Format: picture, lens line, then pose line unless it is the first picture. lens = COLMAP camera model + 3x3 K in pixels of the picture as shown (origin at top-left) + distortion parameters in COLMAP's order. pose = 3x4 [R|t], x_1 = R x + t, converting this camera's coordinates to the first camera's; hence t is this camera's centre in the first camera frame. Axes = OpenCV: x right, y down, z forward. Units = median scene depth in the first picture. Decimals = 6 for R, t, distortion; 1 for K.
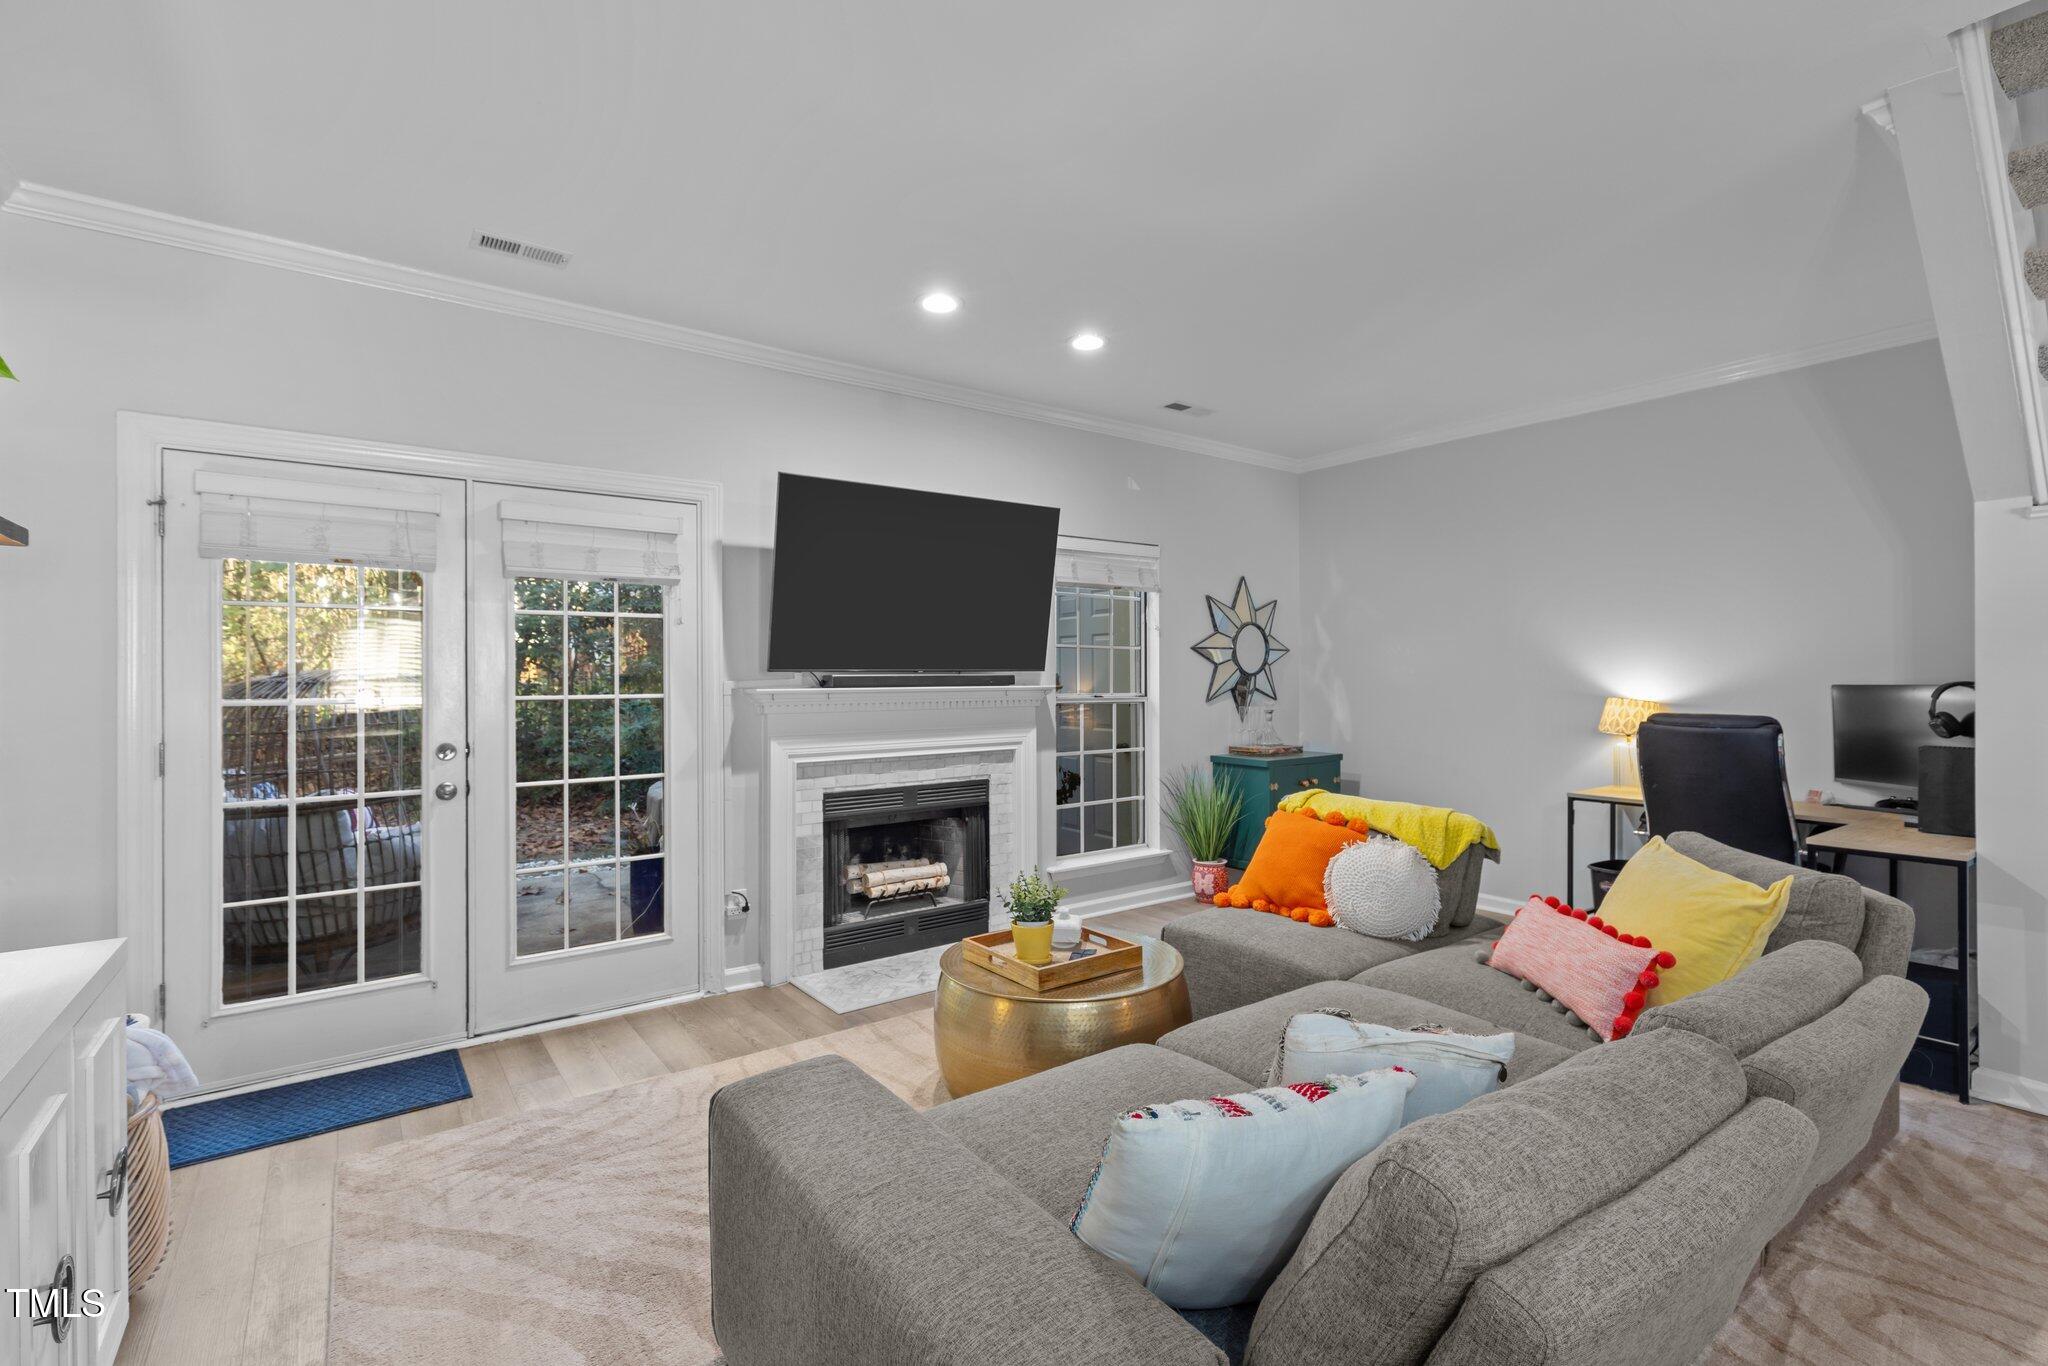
lens RADIAL K [[921.4, 0, 1031.2], [0, 921.4, 679.4], [0, 0, 1]] dist [-0.000195, -0.000377]
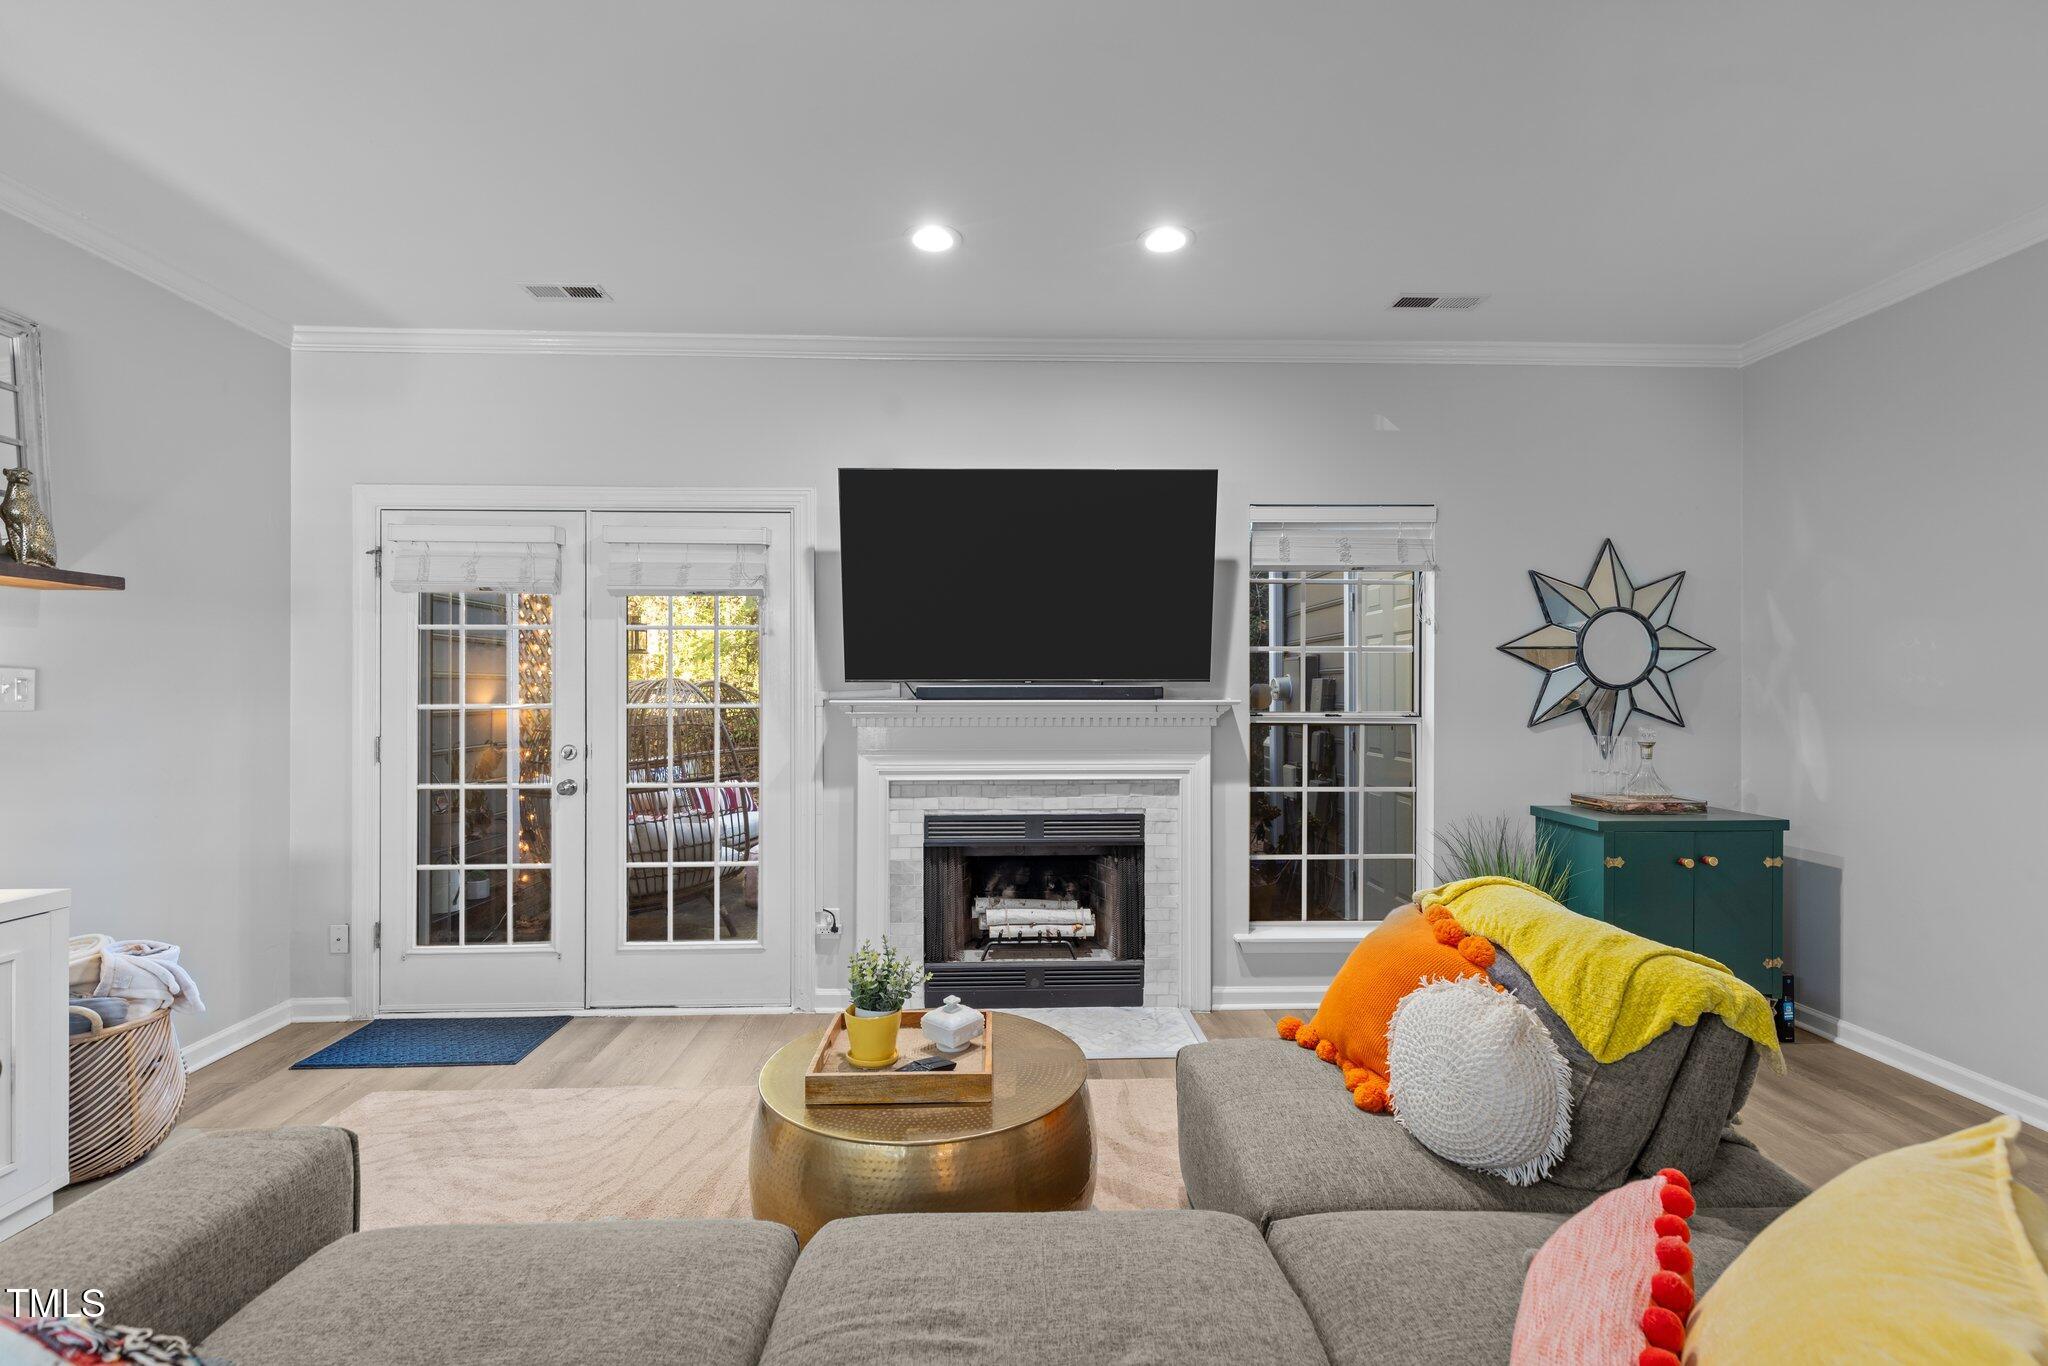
lens RADIAL K [[923.4, 0, 1025.9], [0, 923.4, 691.2], [0, 0, 1]] dist [0.005235, 0.000323]
pose [[0.821535, 0.006198, -0.570124, 0.355217], [-0.005505, 0.999981, 0.002937, -0.002272], [0.570131, 0.000726, 0.821553, 0.288297]]
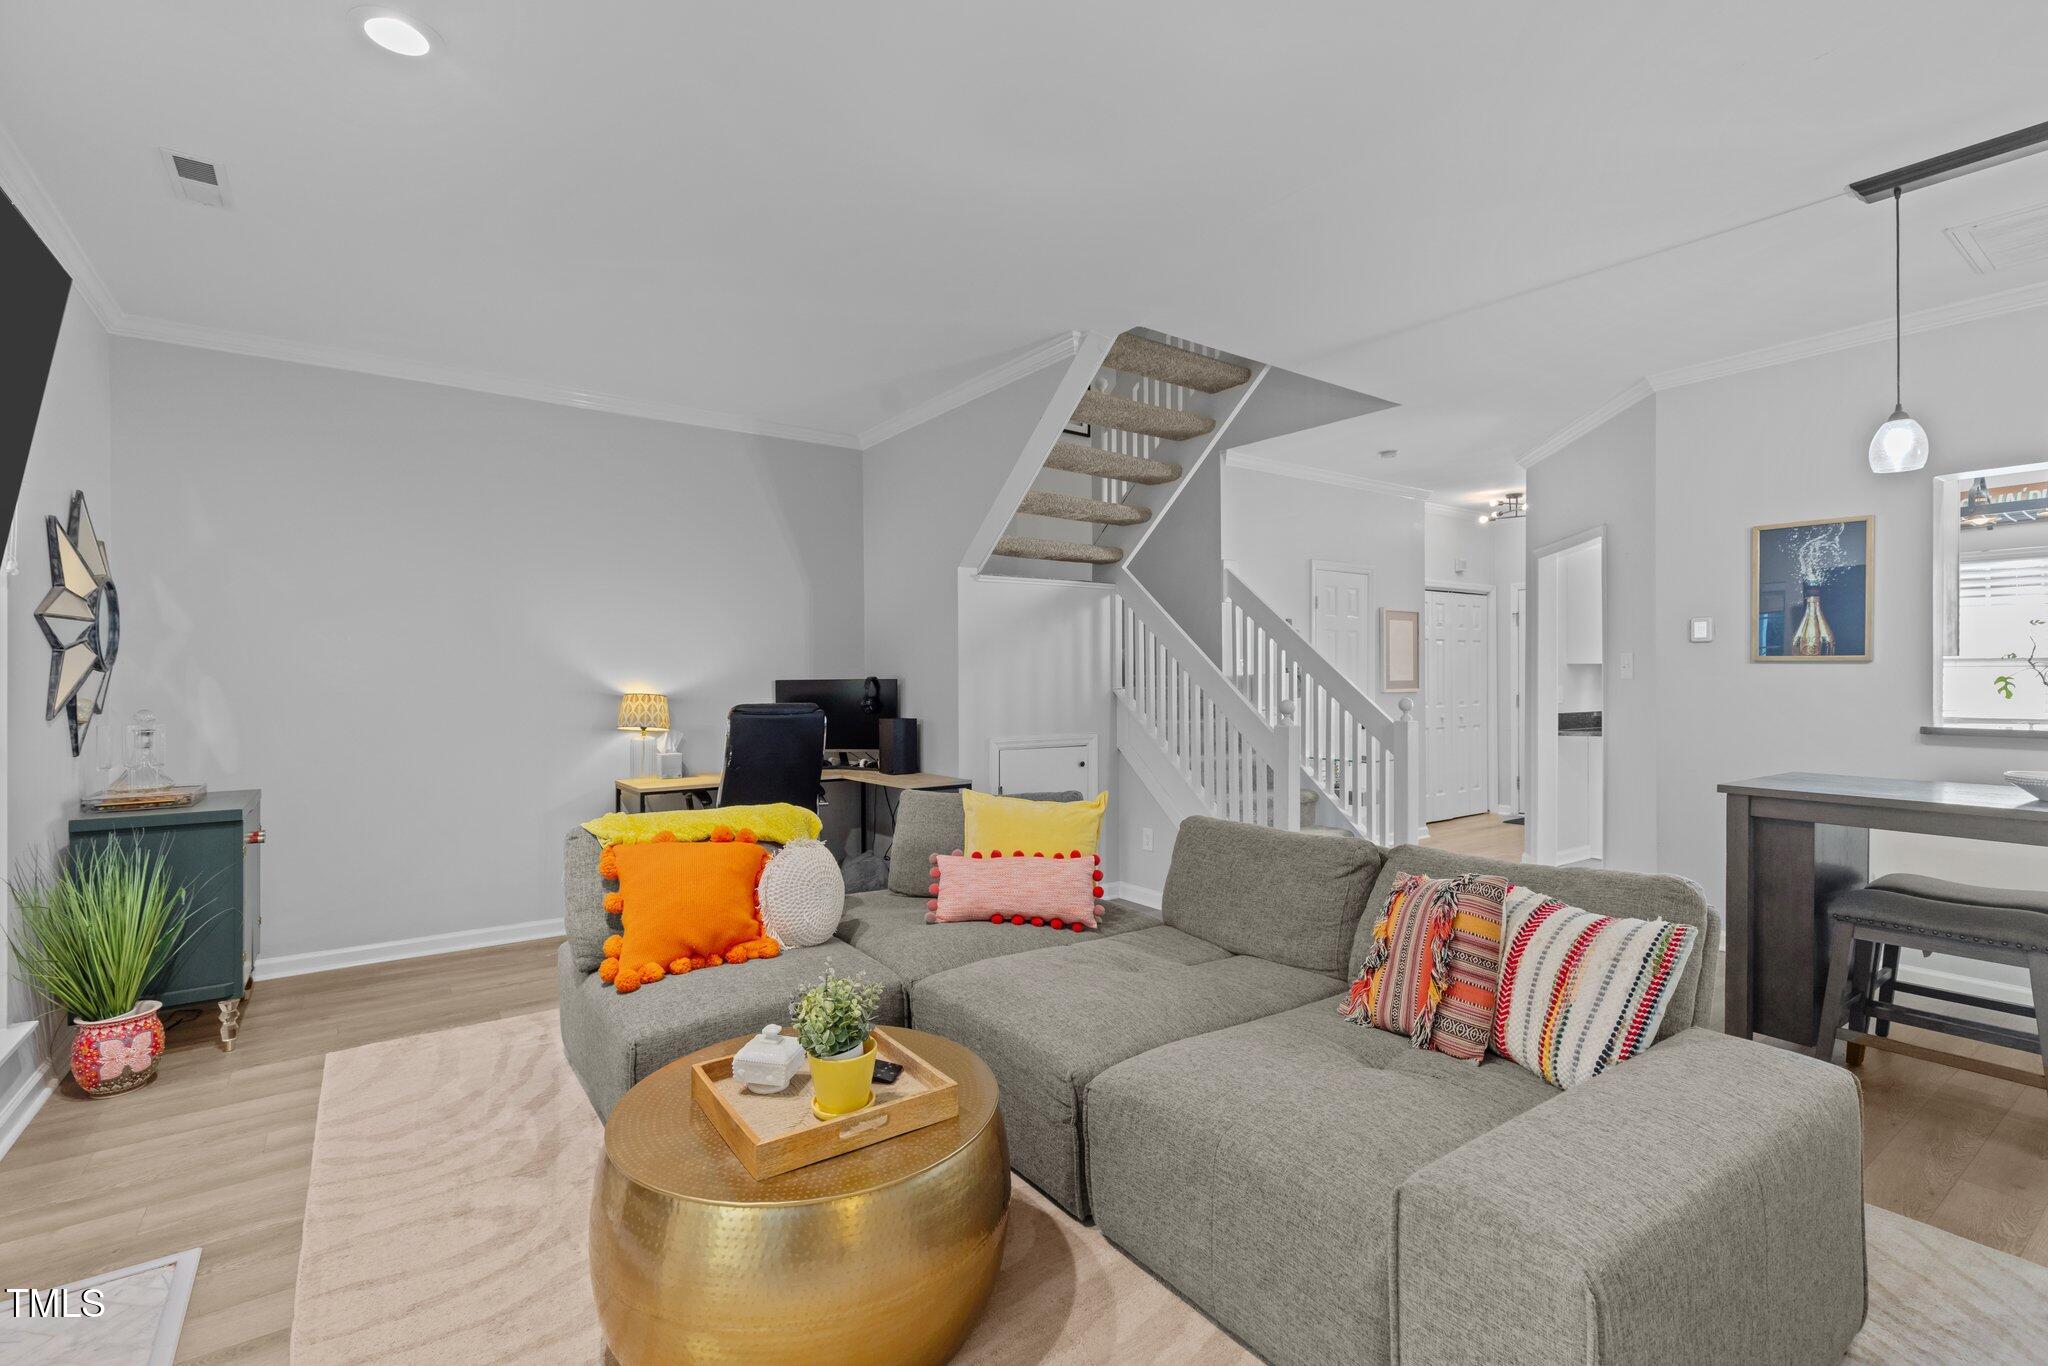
lens RADIAL K [[905.2, 0, 1024.0], [0, 905.2, 683.0], [0, 0, 1]] dist [-0.000486, -0.000115]
pose [[0.014328, -0.003582, 0.999891, -0.407594], [0.006188, 0.999975, 0.003493, 0.006455], [-0.999878, 0.006137, 0.014350, 0.568076]]
